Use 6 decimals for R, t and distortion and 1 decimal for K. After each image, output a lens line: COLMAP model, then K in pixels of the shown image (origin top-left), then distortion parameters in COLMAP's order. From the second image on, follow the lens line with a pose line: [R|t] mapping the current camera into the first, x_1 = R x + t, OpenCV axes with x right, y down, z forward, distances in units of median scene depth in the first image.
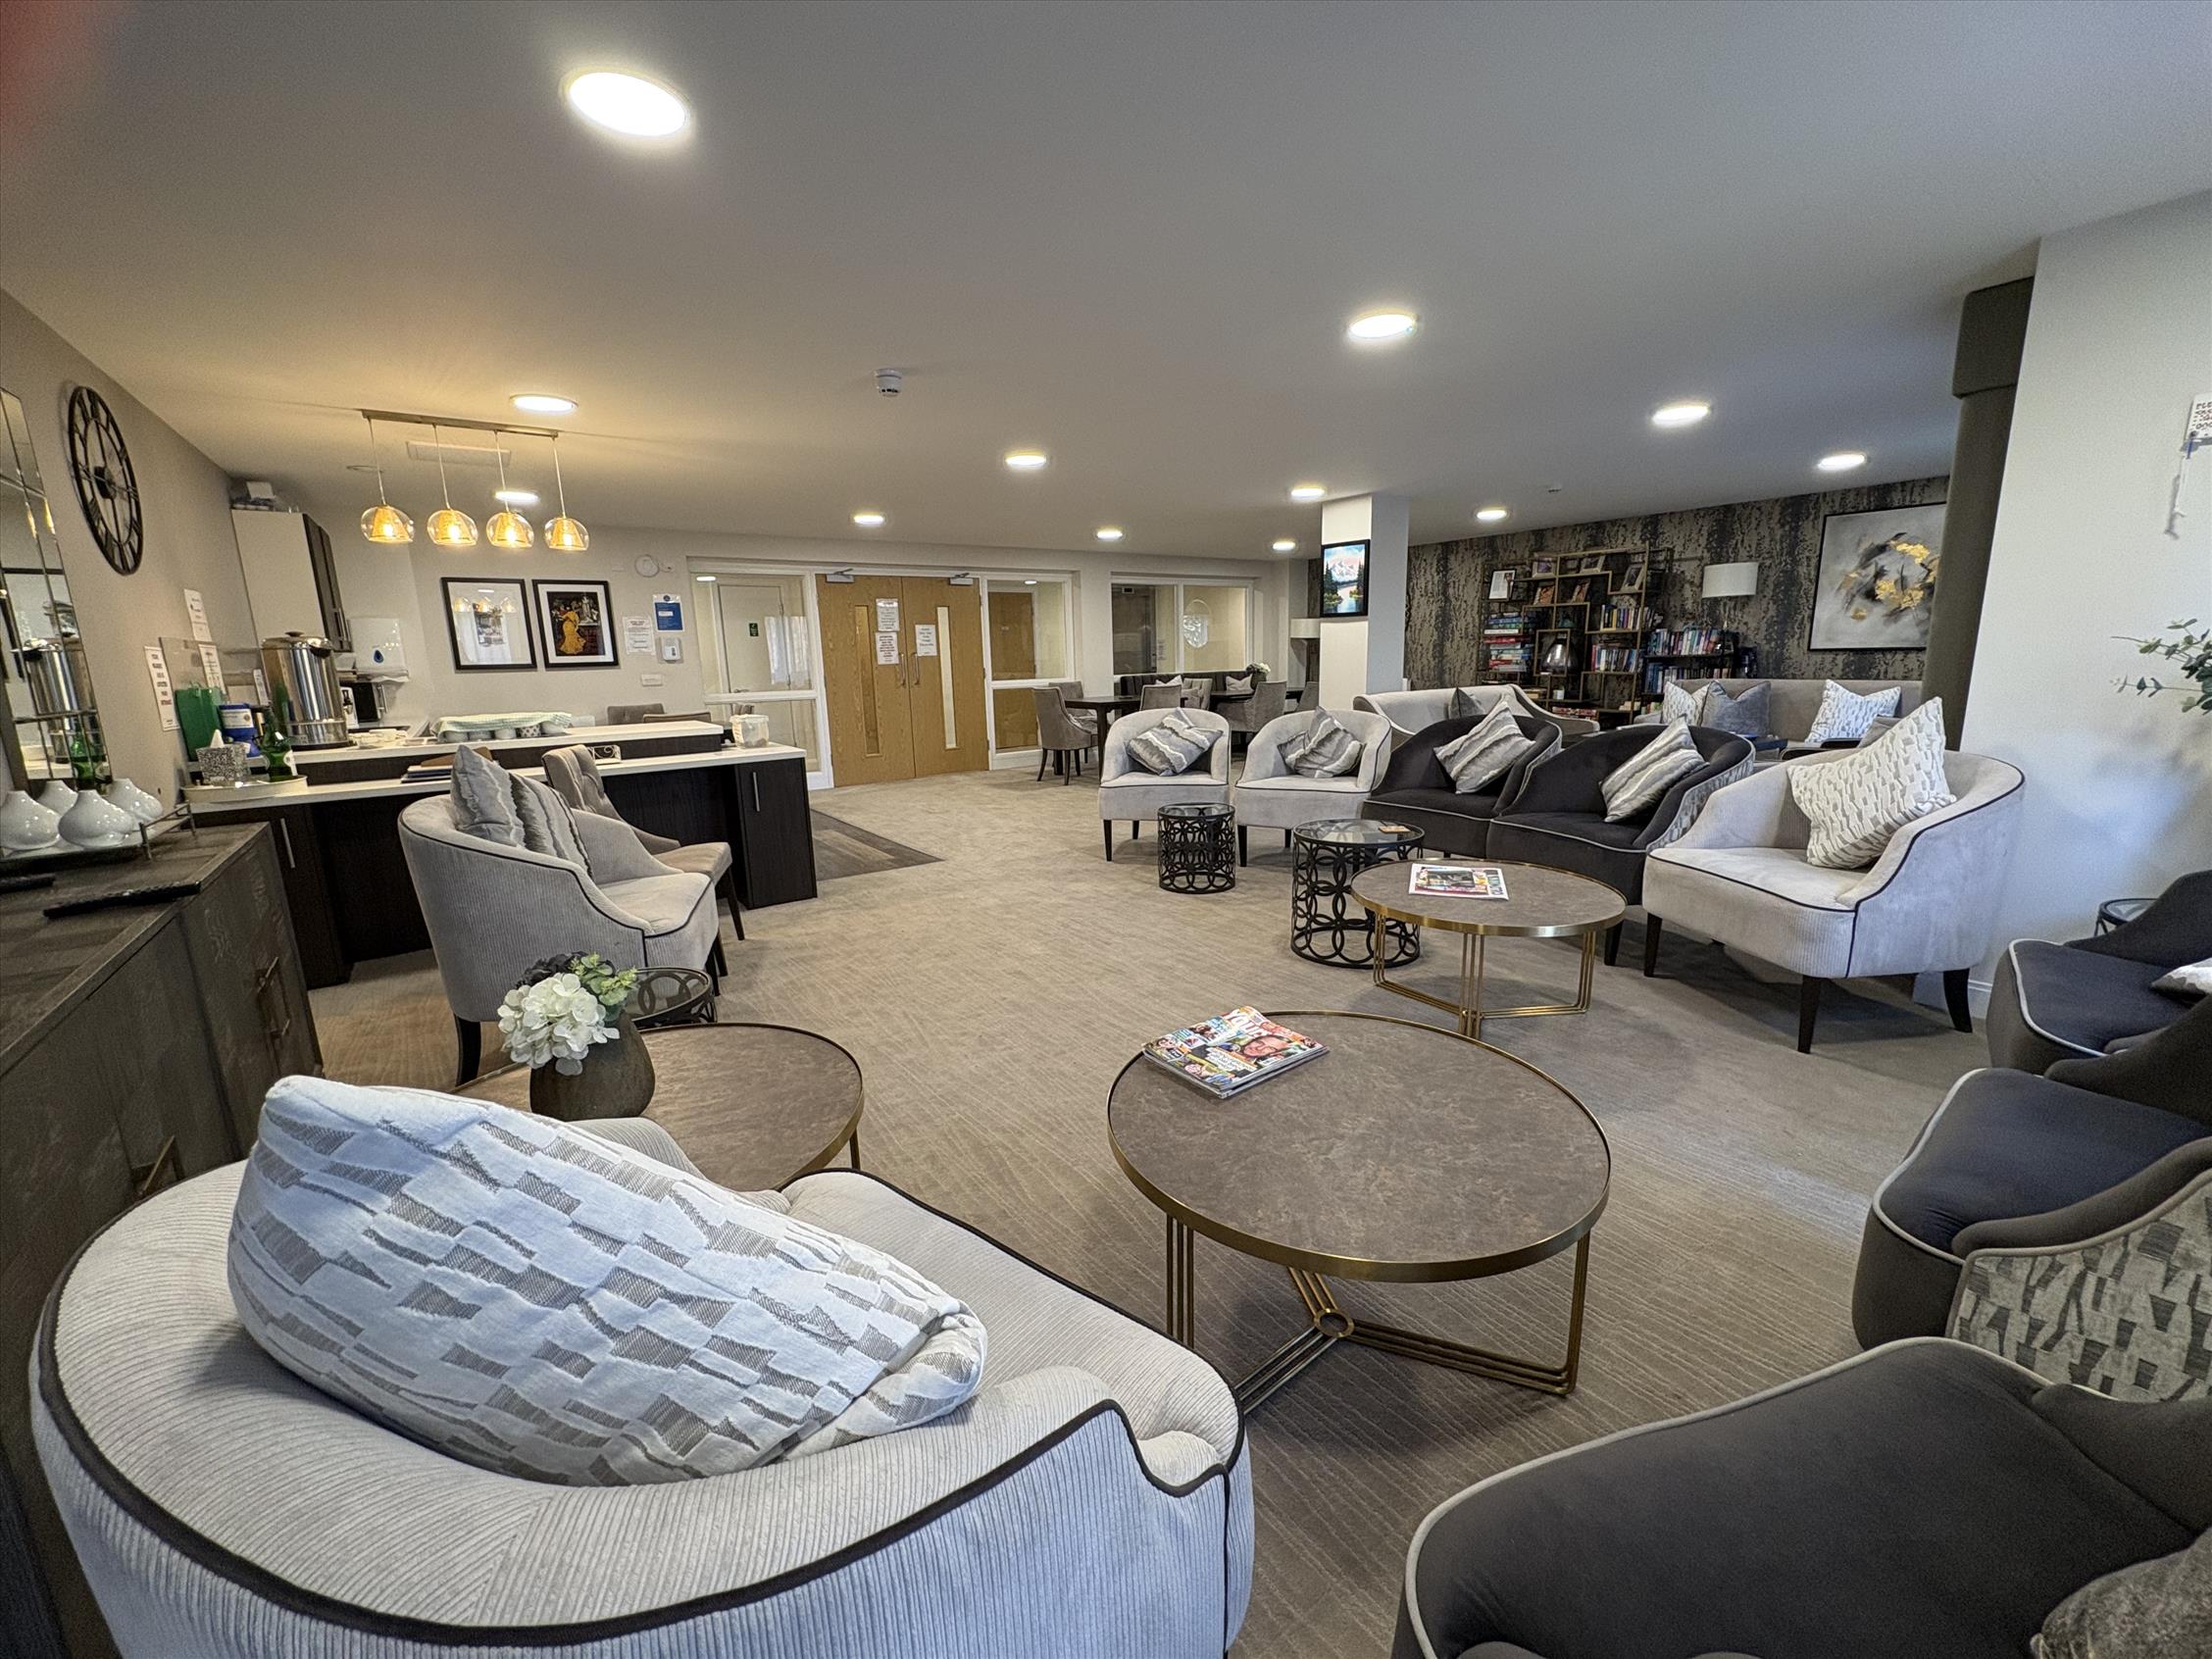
lens RADIAL K [[880.5, 0, 1104.9], [0, 880.5, 830.7], [0, 0, 1]] dist [0.000313, -0.000002]
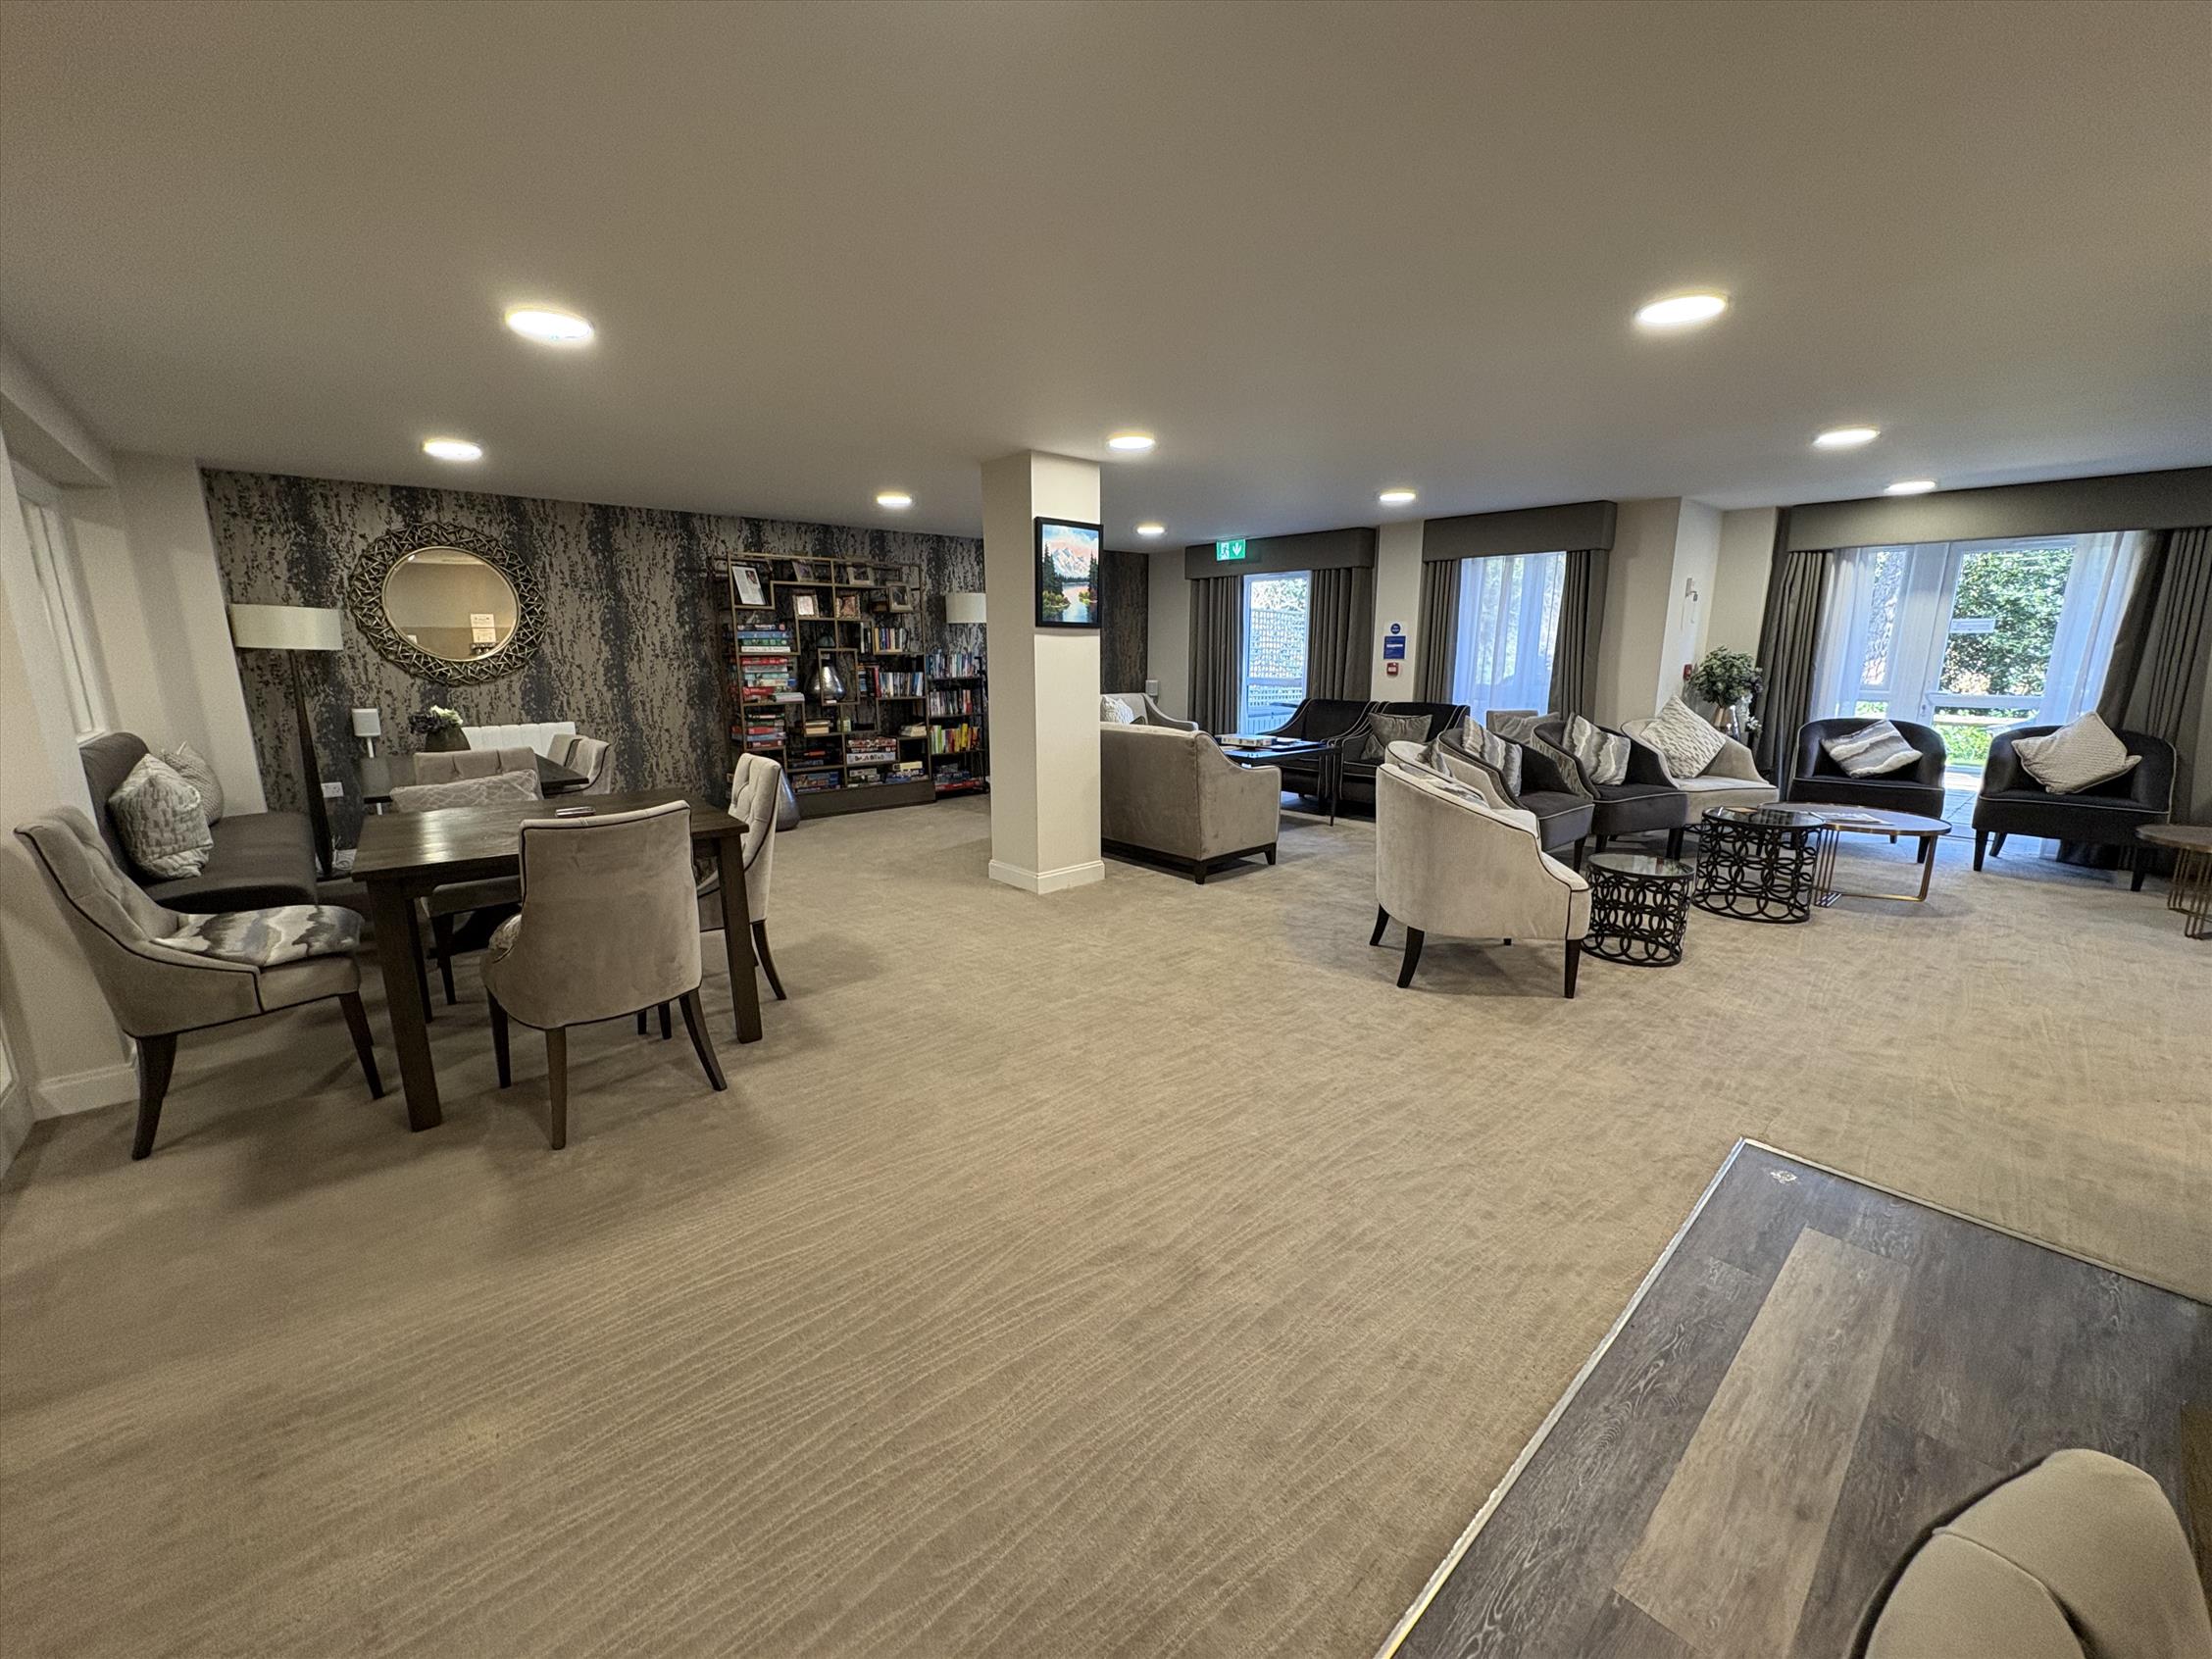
lens RADIAL K [[880.5, 0, 1105.0], [0, 880.5, 825.0], [0, 0, 1]] dist [0.000313, -0.000002]
pose [[-0.117533, -0.176112, 0.977328, -0.435177], [0.203953, 0.958890, 0.197317, -0.221932], [-0.971900, 0.222521, -0.076782, 1.045846]]
